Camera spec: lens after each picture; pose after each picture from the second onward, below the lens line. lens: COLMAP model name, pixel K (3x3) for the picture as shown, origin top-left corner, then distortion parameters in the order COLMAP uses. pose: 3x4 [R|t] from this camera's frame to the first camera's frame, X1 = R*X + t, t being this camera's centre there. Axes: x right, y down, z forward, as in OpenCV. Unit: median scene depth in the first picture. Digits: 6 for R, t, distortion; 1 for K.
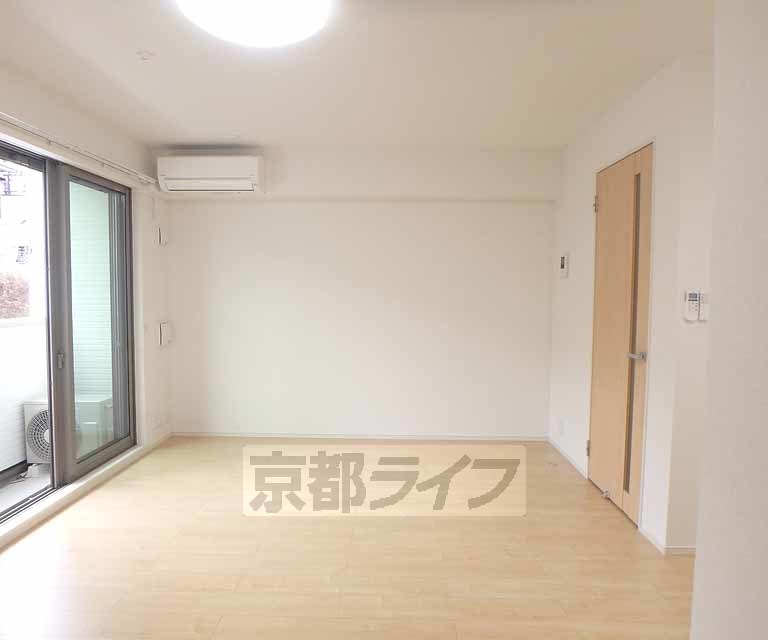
lens RADIAL K [[528.6, 0, 384.0], [0, 528.6, 320.0], [0, 0, 1]] dist [-0.027602, 0.000242]
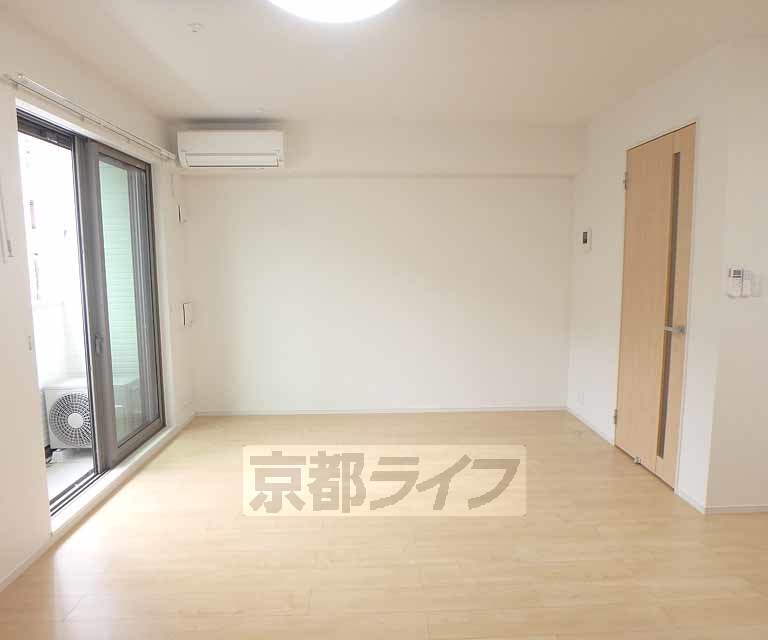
lens RADIAL K [[528.9, 0, 390.3], [0, 528.9, 322.1], [0, 0, 1]] dist [-0.028449, 0.000721]
pose [[0.998046, -0.019013, 0.059516, -0.115229], [0.015461, 0.998103, 0.059585, -0.013510], [-0.060536, -0.058549, 0.996447, -0.006102]]
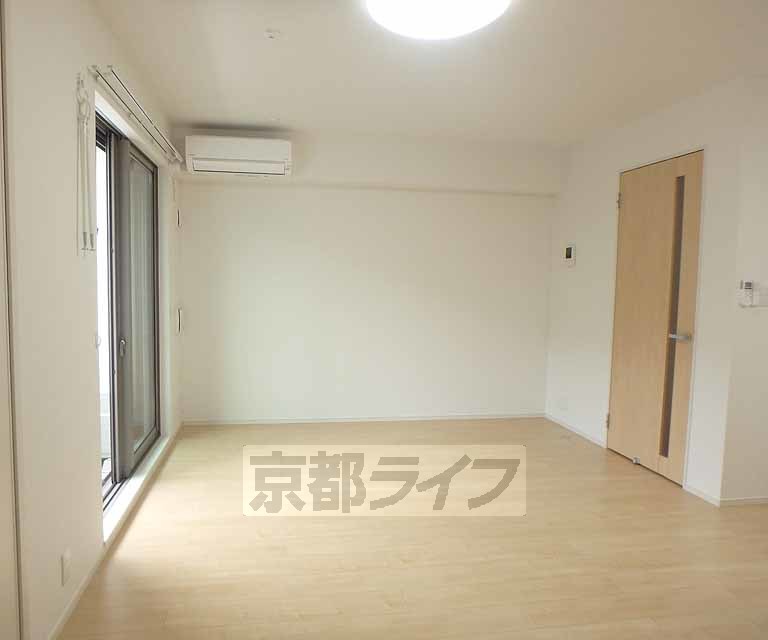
lens RADIAL K [[527.9, 0, 345.9], [0, 527.9, 316.7], [0, 0, 1]] dist [-0.025212, -0.002819]
pose [[0.986742, -0.003342, 0.162263, -0.329216], [0.000221, 0.999815, 0.019252, 0.002066], [-0.162297, -0.018960, 0.986560, 0.000860]]
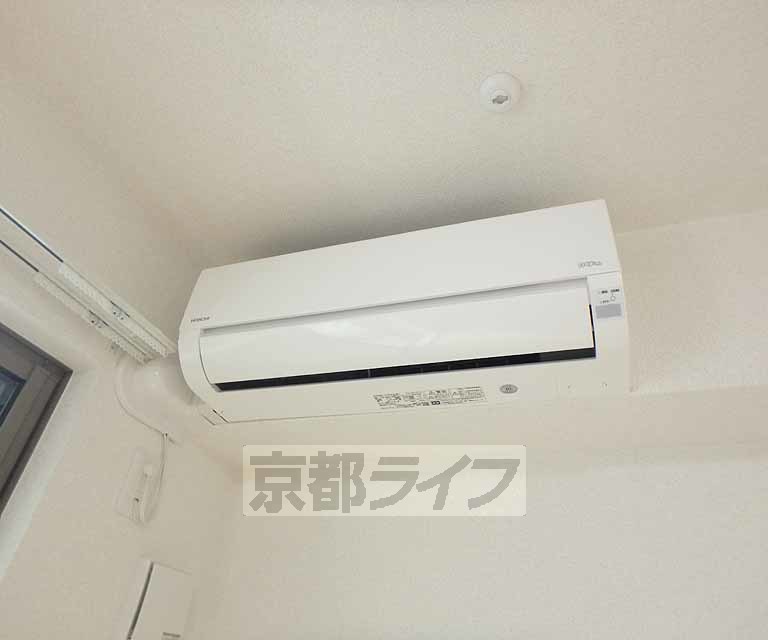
lens RADIAL K [[528.9, 0, 390.3], [0, 528.9, 322.1], [0, 0, 1]] dist [-0.028449, 0.000721]
pose [[0.946872, -0.119117, -0.298738, -0.289595], [-0.098751, 0.776327, -0.622547, -0.144016], [0.306074, 0.618973, 0.723319, 0.932833]]
